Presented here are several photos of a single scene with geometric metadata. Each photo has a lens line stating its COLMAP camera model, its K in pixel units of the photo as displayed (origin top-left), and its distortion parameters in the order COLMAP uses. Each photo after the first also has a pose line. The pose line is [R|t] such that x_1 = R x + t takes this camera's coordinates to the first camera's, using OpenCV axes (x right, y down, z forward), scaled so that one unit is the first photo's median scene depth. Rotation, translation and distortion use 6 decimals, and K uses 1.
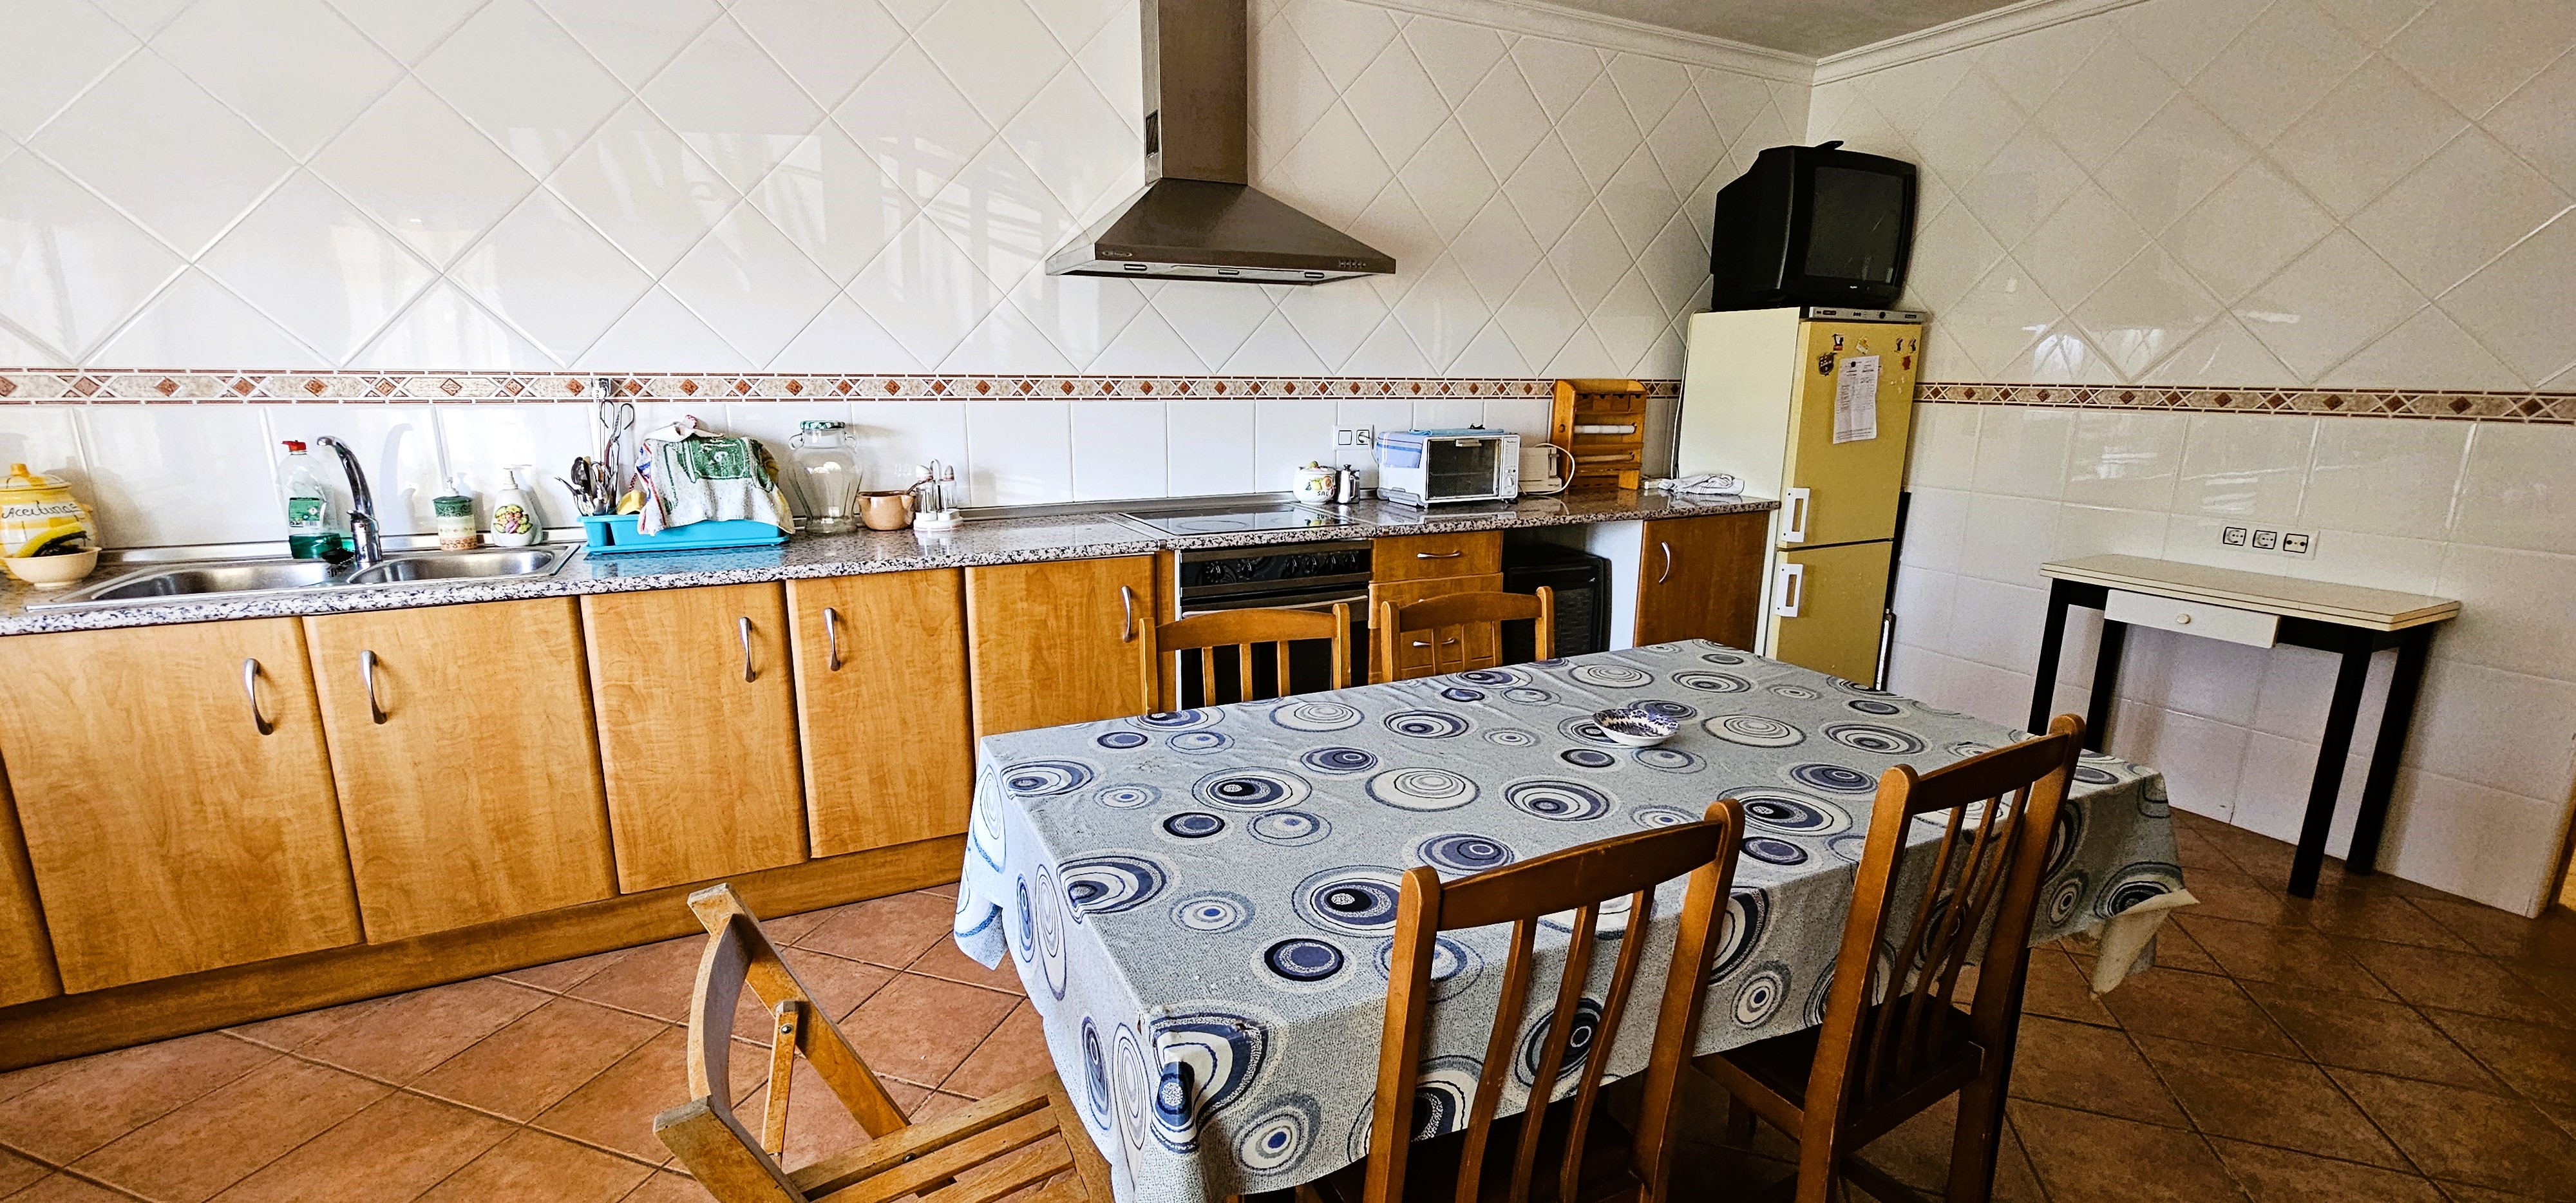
lens RADIAL K [[1049.0, 0, 1283.4], [0, 1049.0, 609.4], [0, 0, 1]] dist [-0.004837, 0.000651]
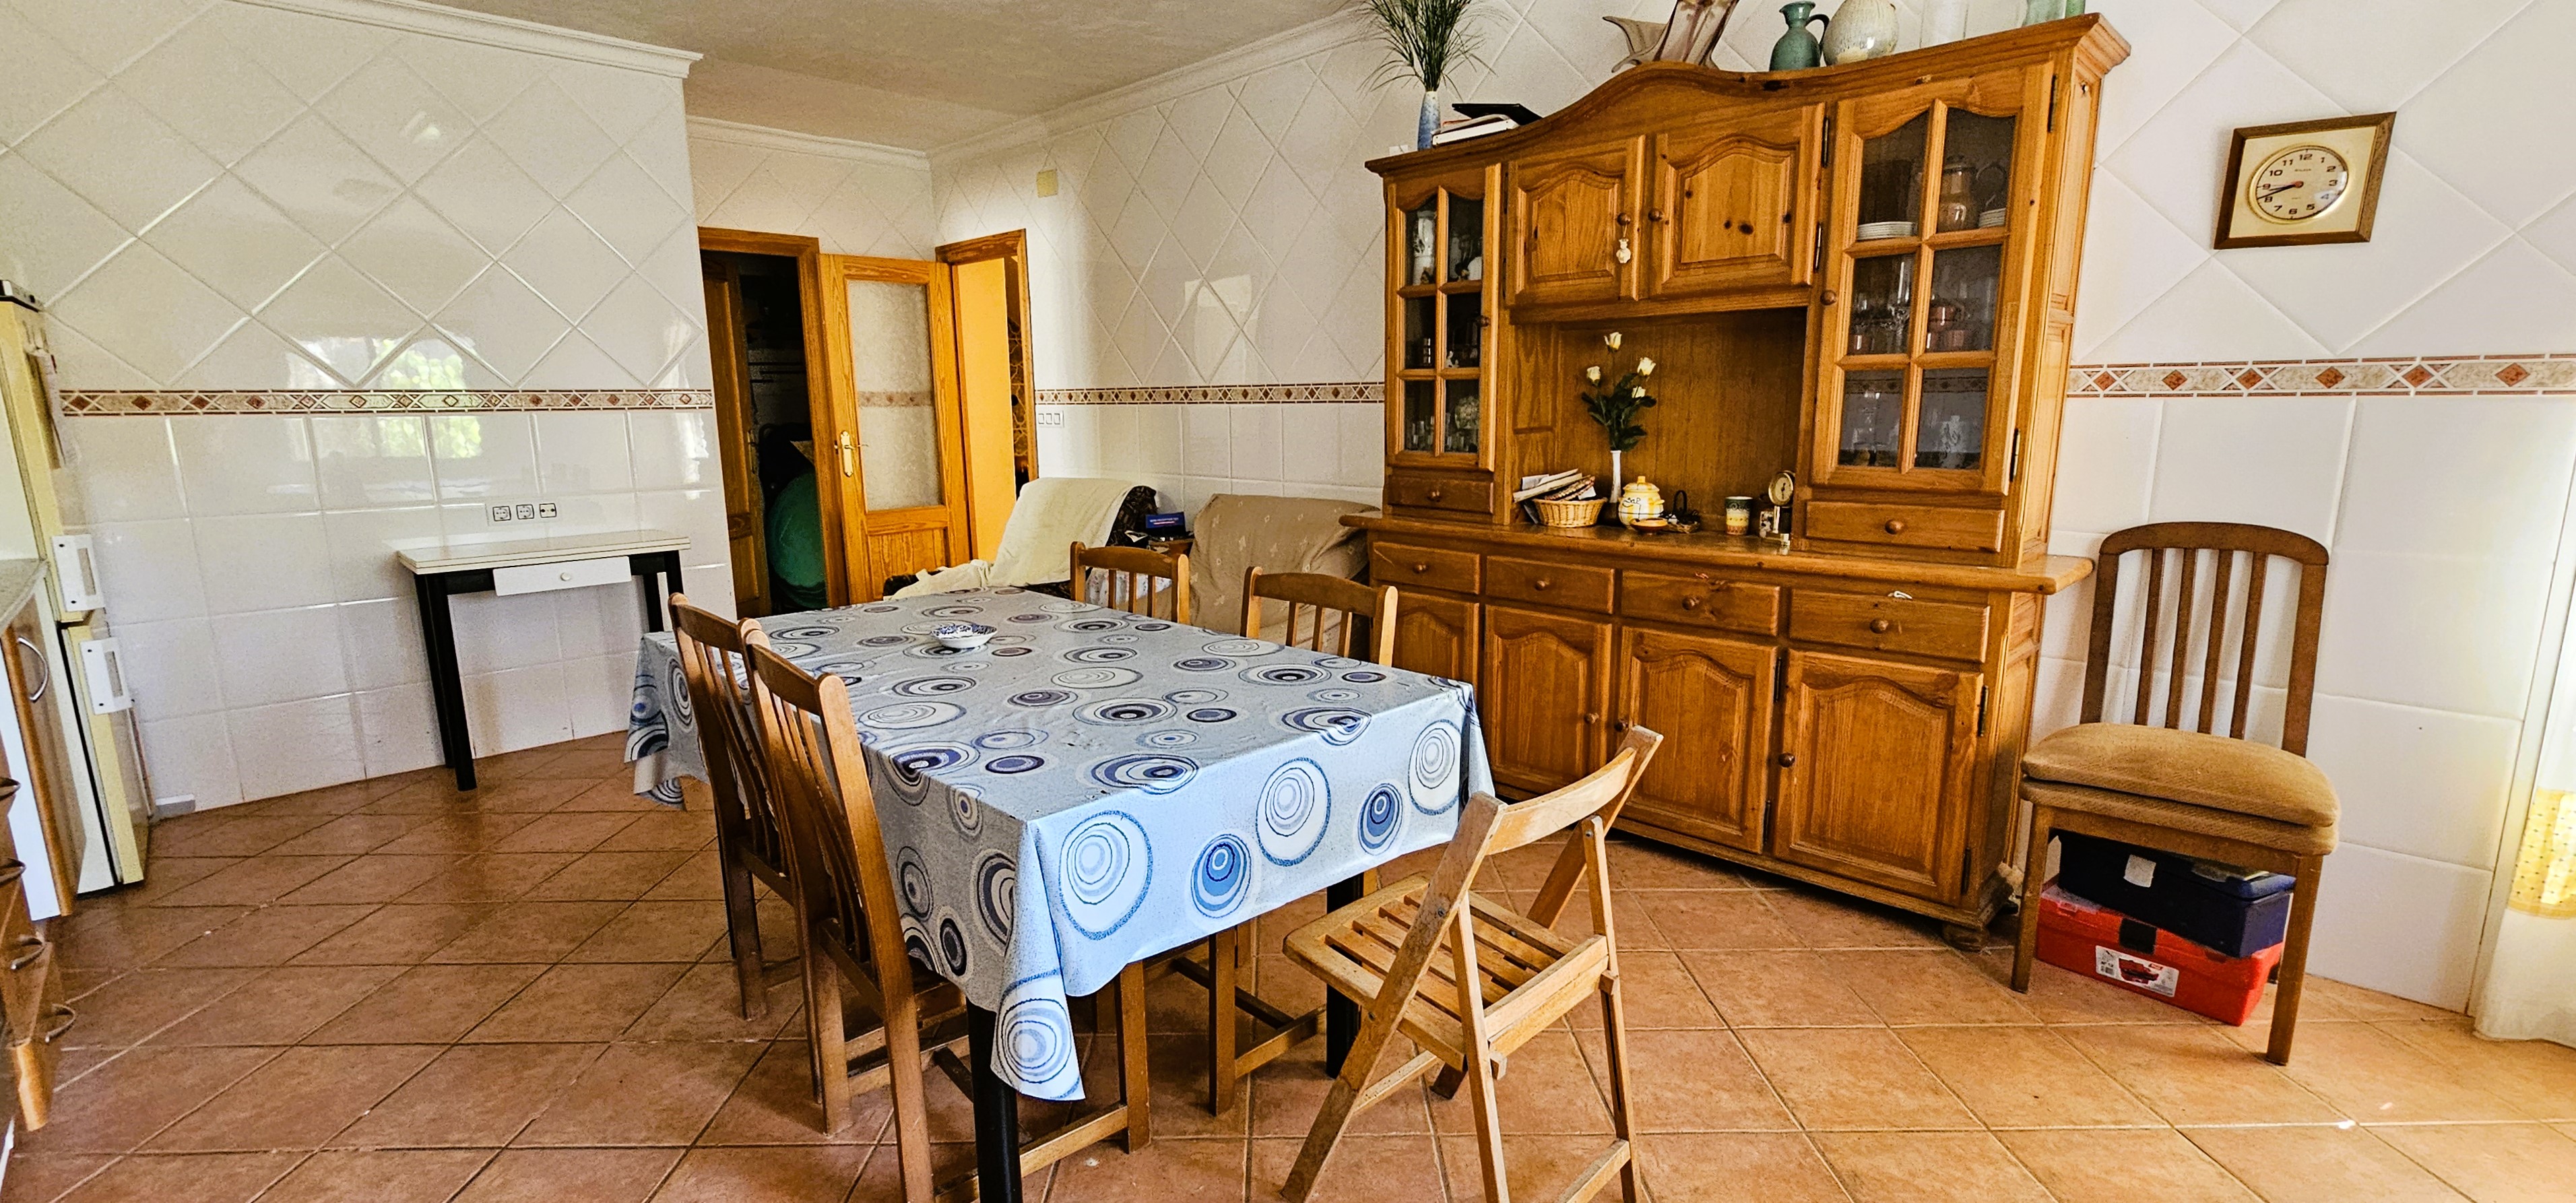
lens RADIAL K [[1097.9, 0, 1284.6], [0, 1097.9, 599.8], [0, 0, 1]] dist [-0.004519, -0.000396]
pose [[-0.321743, -0.174518, 0.930604, -0.639205], [0.215786, 0.943486, 0.251538, -0.112679], [-0.921910, 0.281742, -0.265902, 0.609212]]
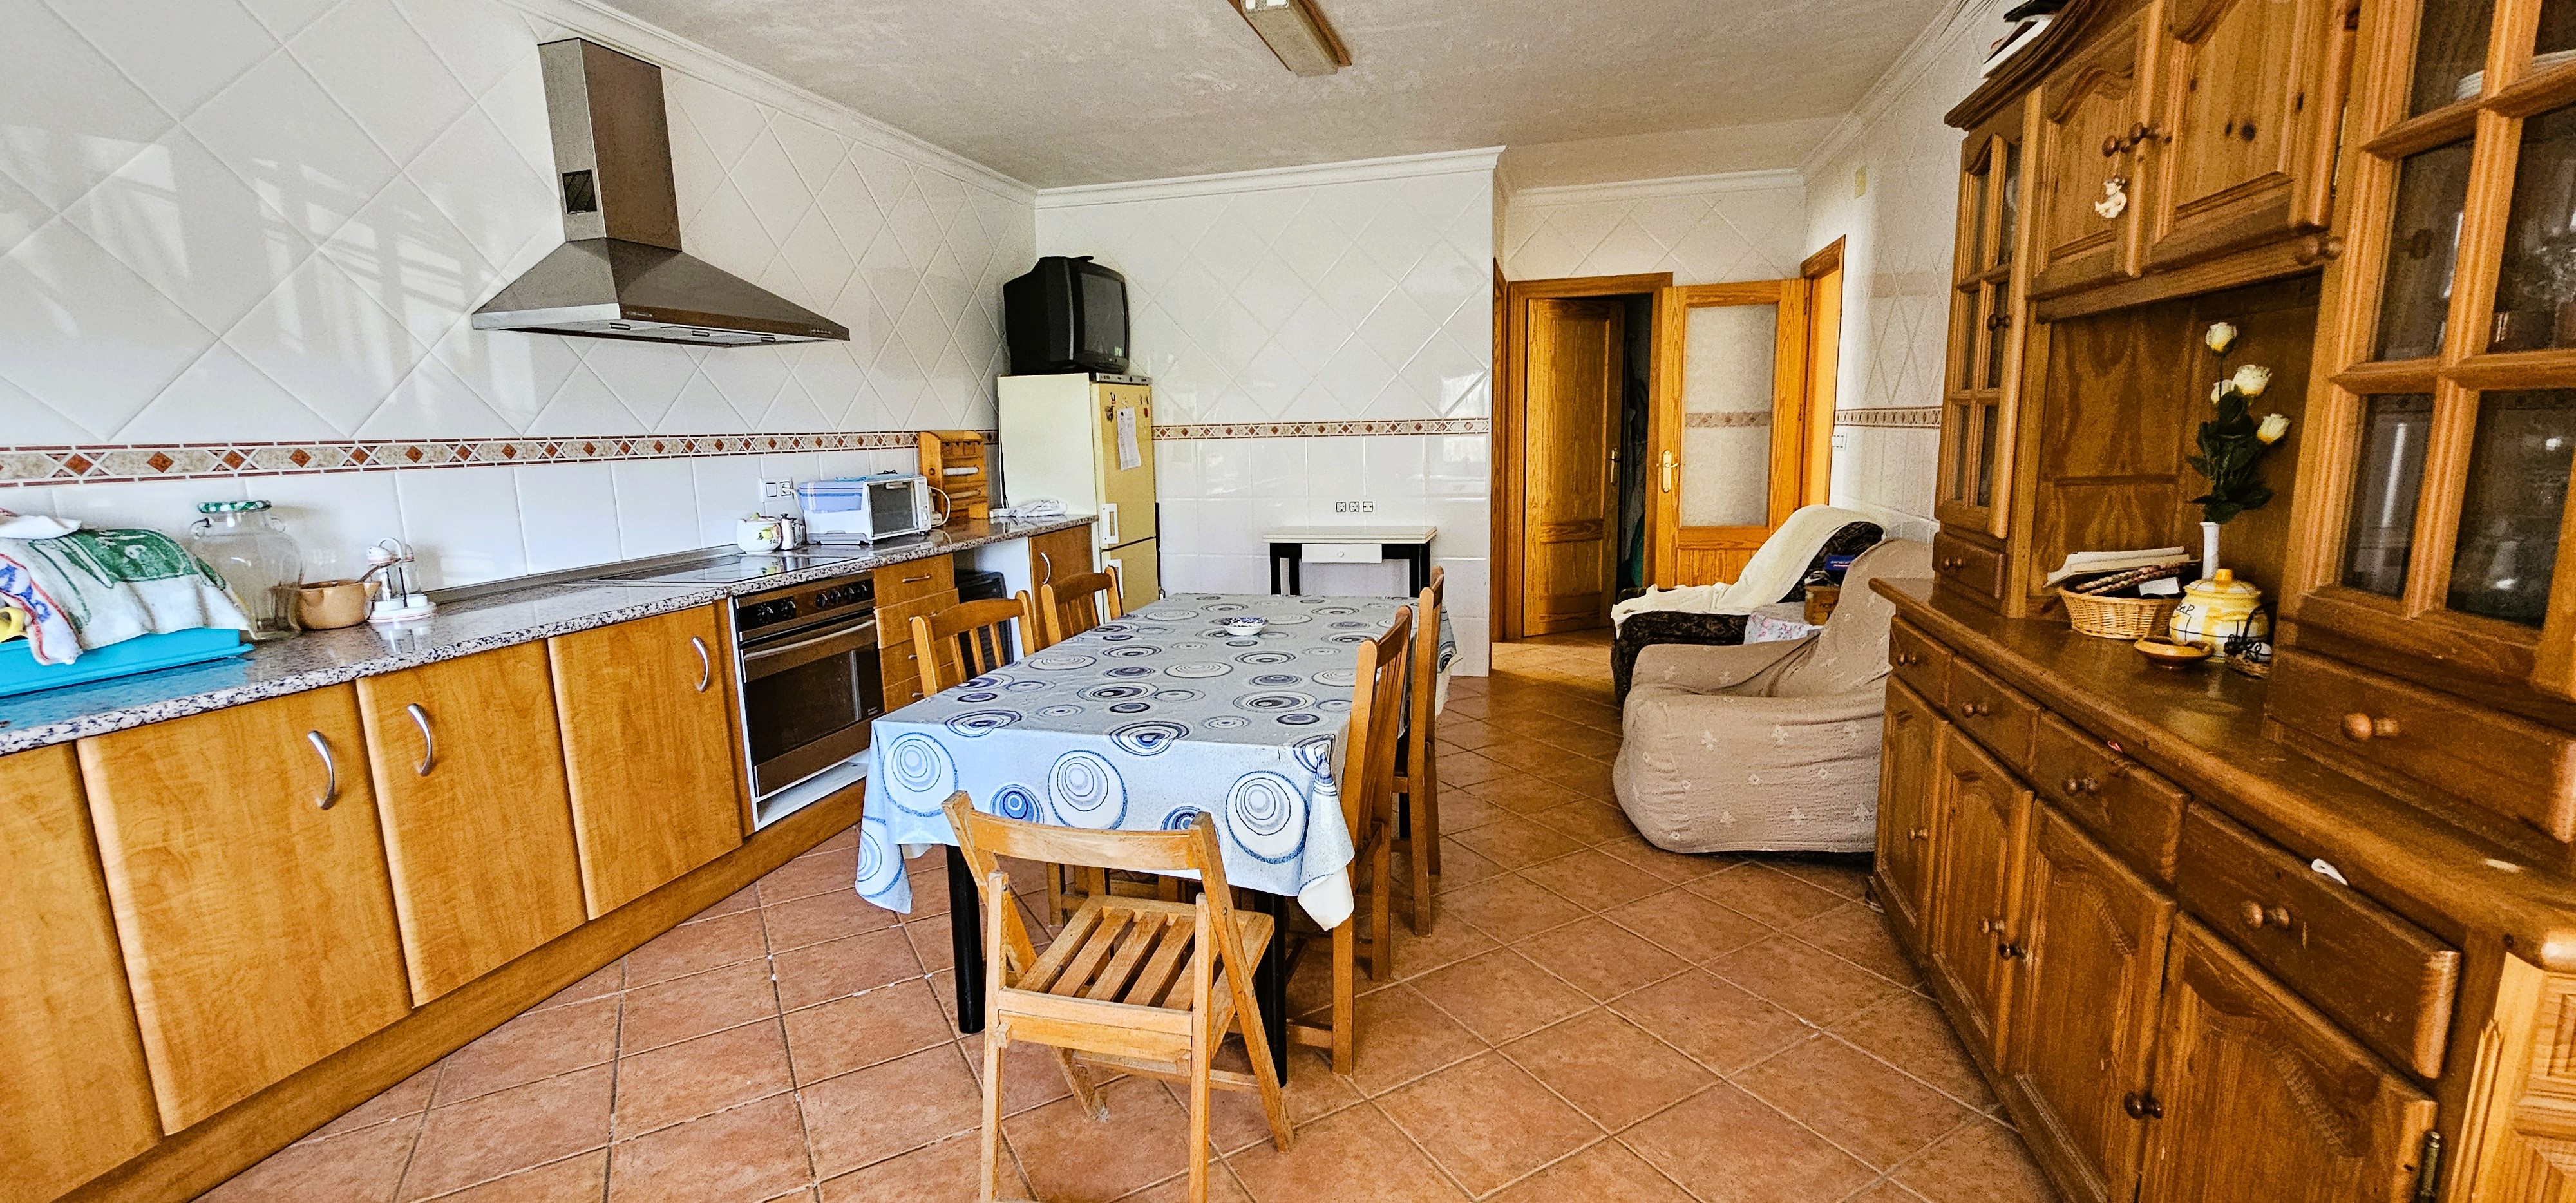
lens RADIAL K [[1049.0, 0, 1288.4], [0, 1049.0, 603.5], [0, 0, 1]] dist [-0.004837, 0.000651]
pose [[0.661195, -0.148656, 0.735339, -0.512215], [0.193477, 0.980804, 0.024310, 0.032084], [-0.724837, 0.126197, 0.677264, -0.107002]]
